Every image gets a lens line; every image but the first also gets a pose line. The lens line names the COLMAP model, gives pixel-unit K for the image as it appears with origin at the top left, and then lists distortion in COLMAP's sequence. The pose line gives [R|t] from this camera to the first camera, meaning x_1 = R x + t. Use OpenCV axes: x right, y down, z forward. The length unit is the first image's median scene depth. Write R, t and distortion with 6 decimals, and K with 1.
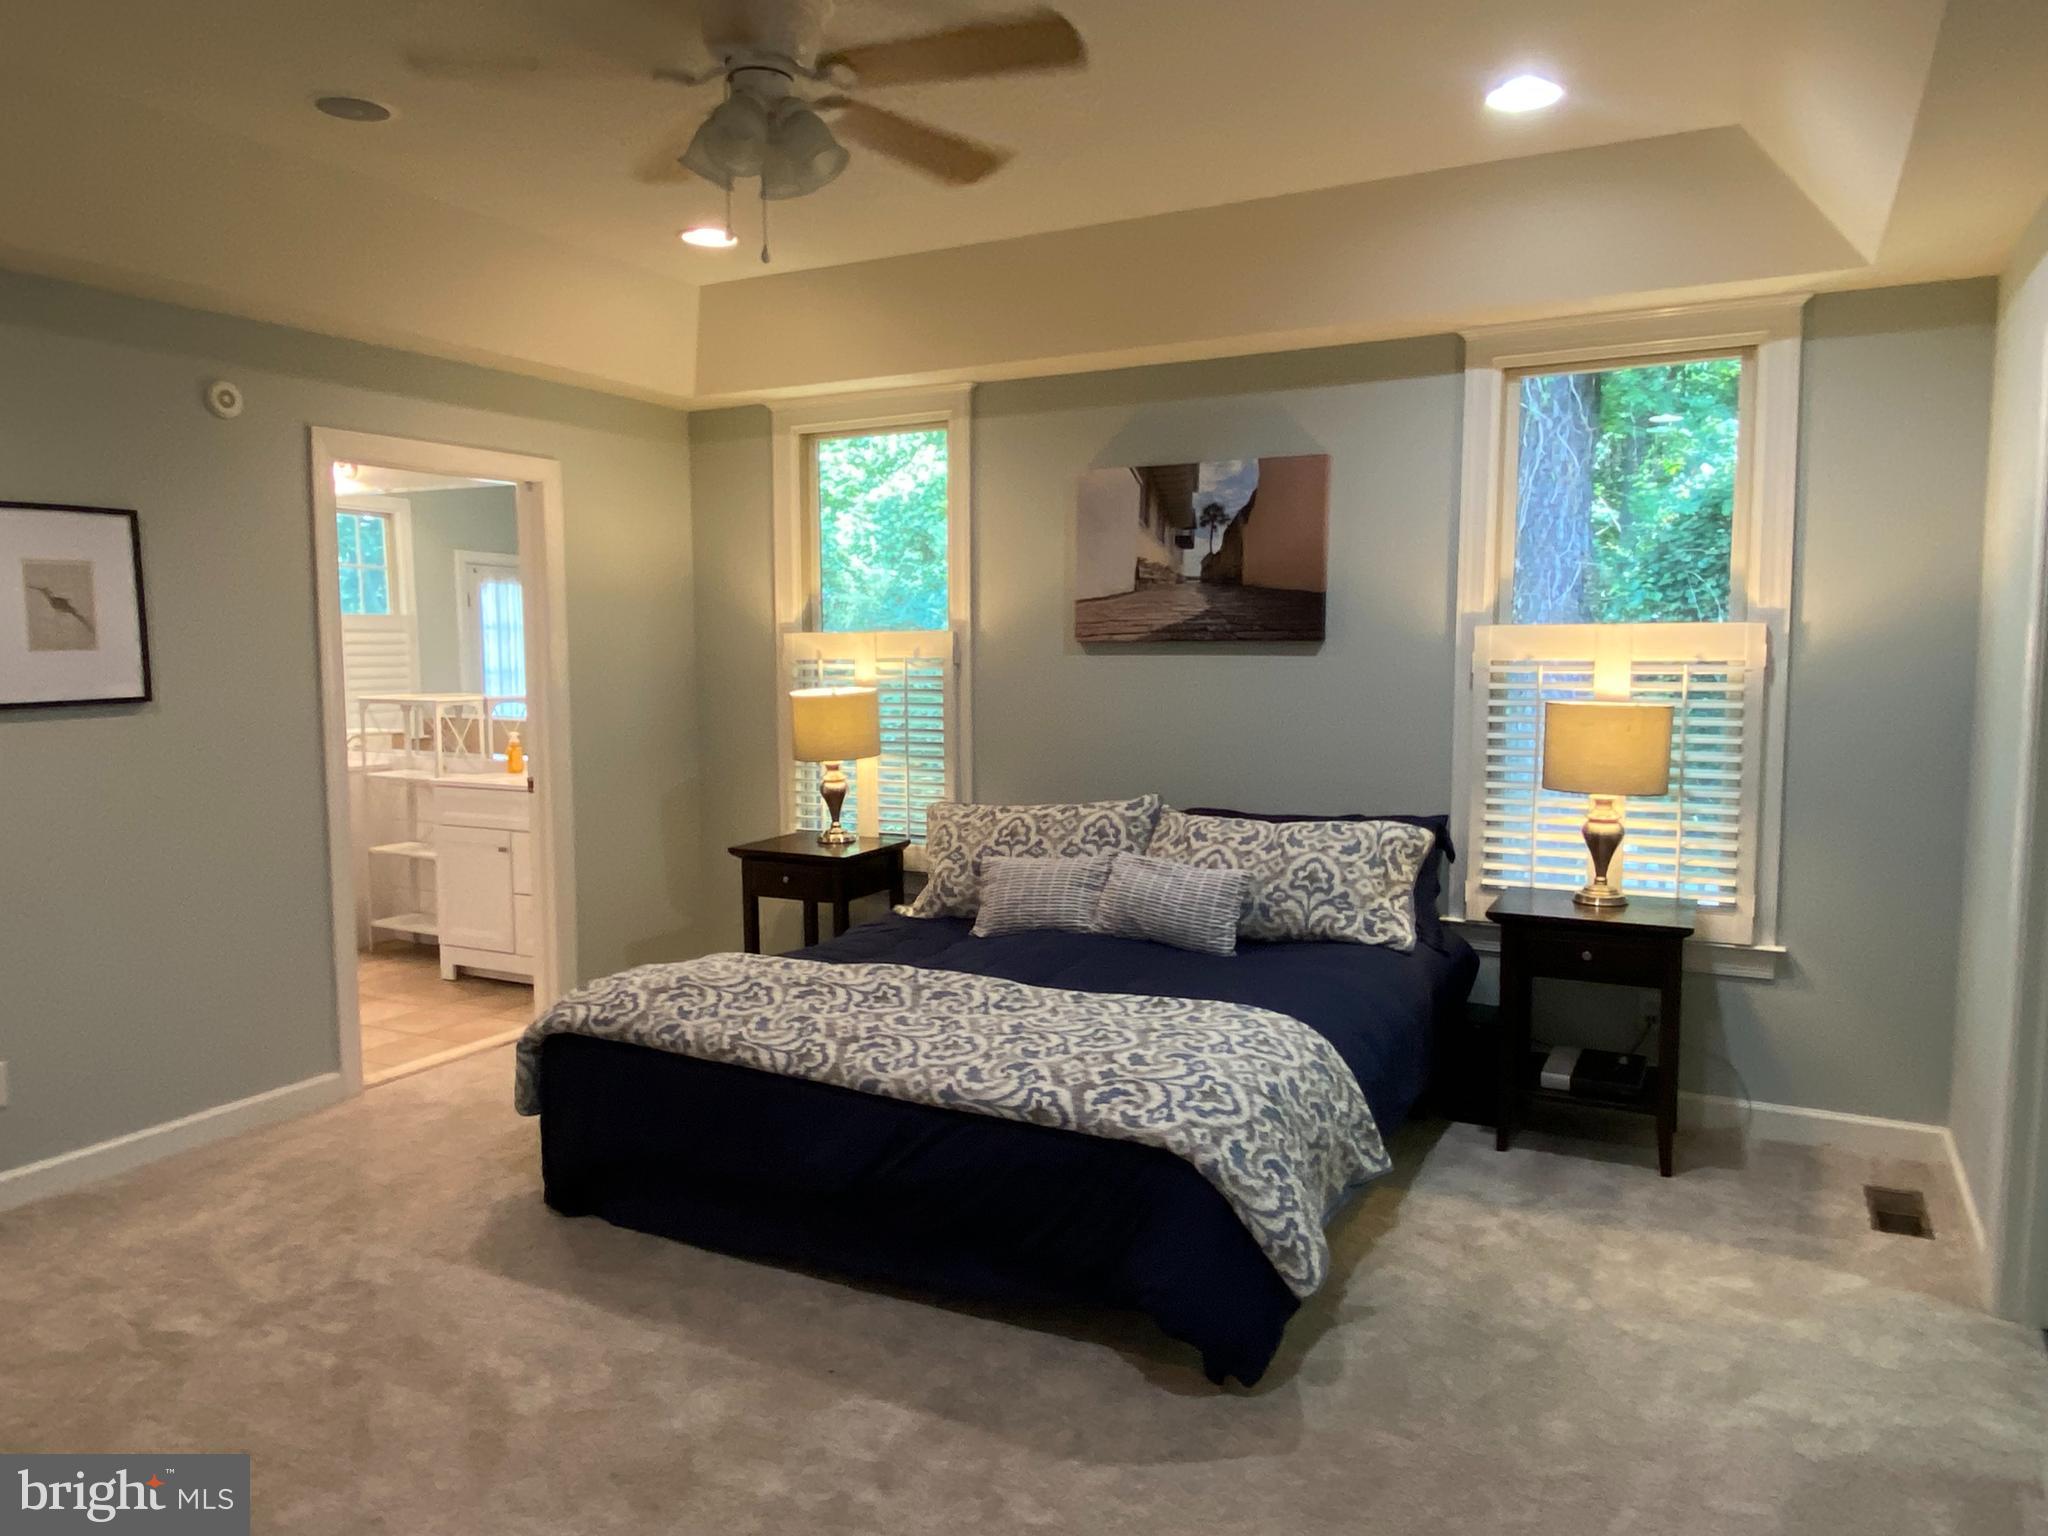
lens RADIAL K [[1407.3, 0, 1024.0], [0, 1407.3, 768.0], [0, 0, 1]] dist [0.000057, -0.000077]
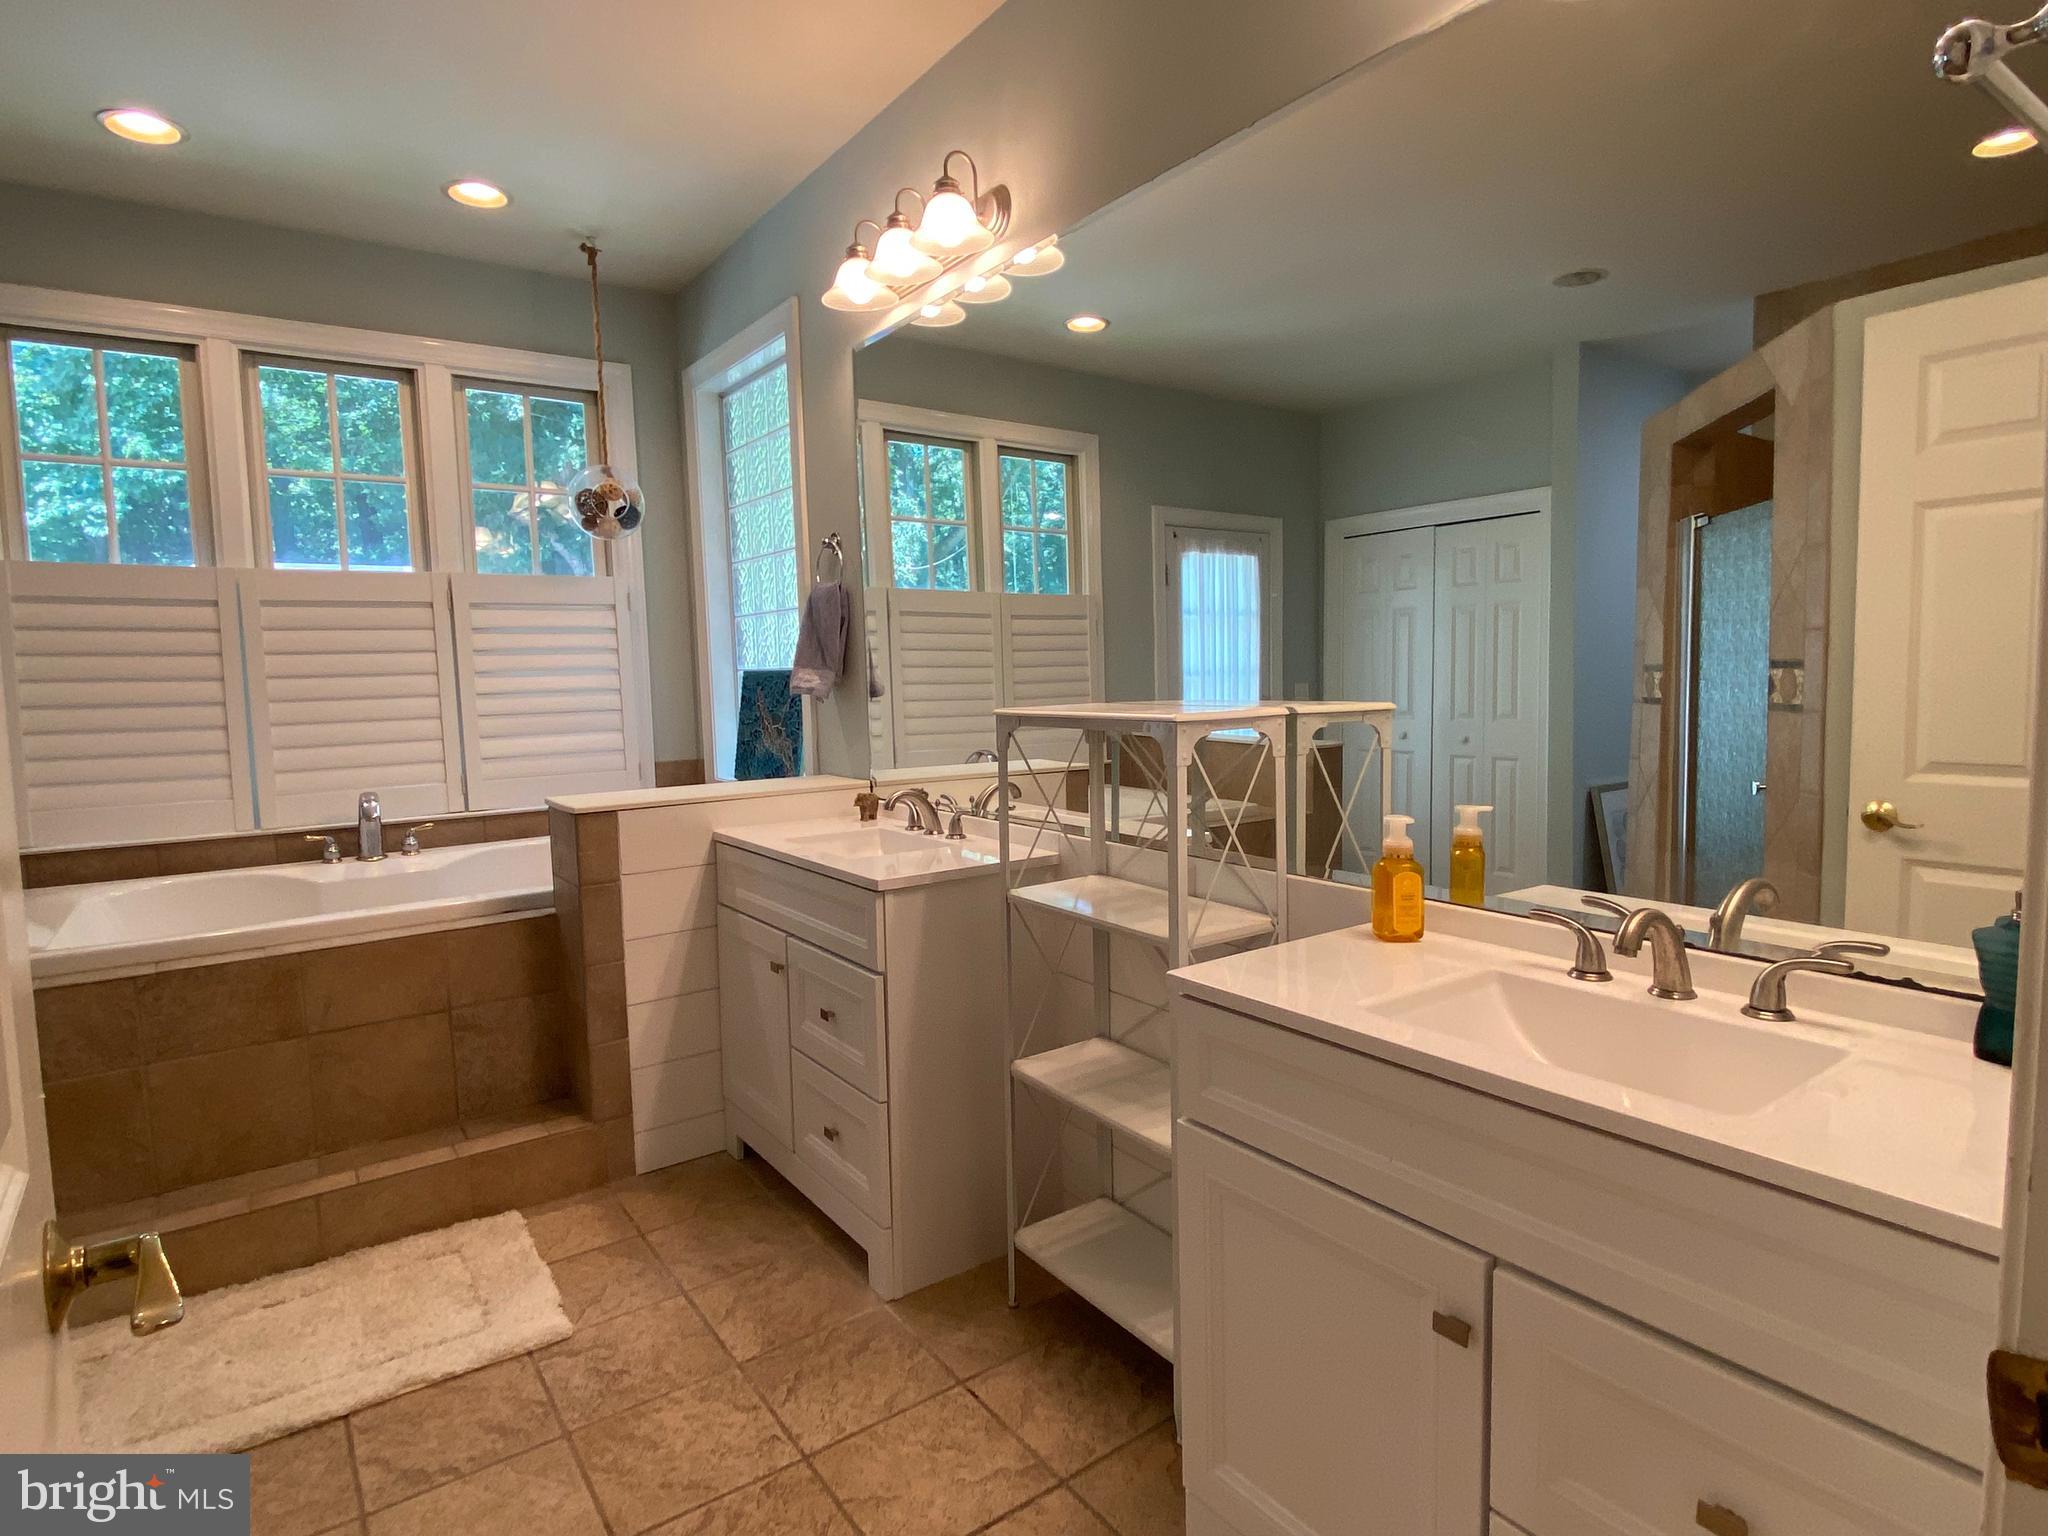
lens RADIAL K [[1101.5, 0, 1024.0], [0, 1101.5, 768.0], [0, 0, 1]] dist [0.066156, -0.076945]
pose [[0.893936, 0.024105, -0.447545, -0.207458], [-0.019834, 0.999702, 0.014228, -0.024810], [0.447755, -0.003842, 0.894148, 0.464894]]
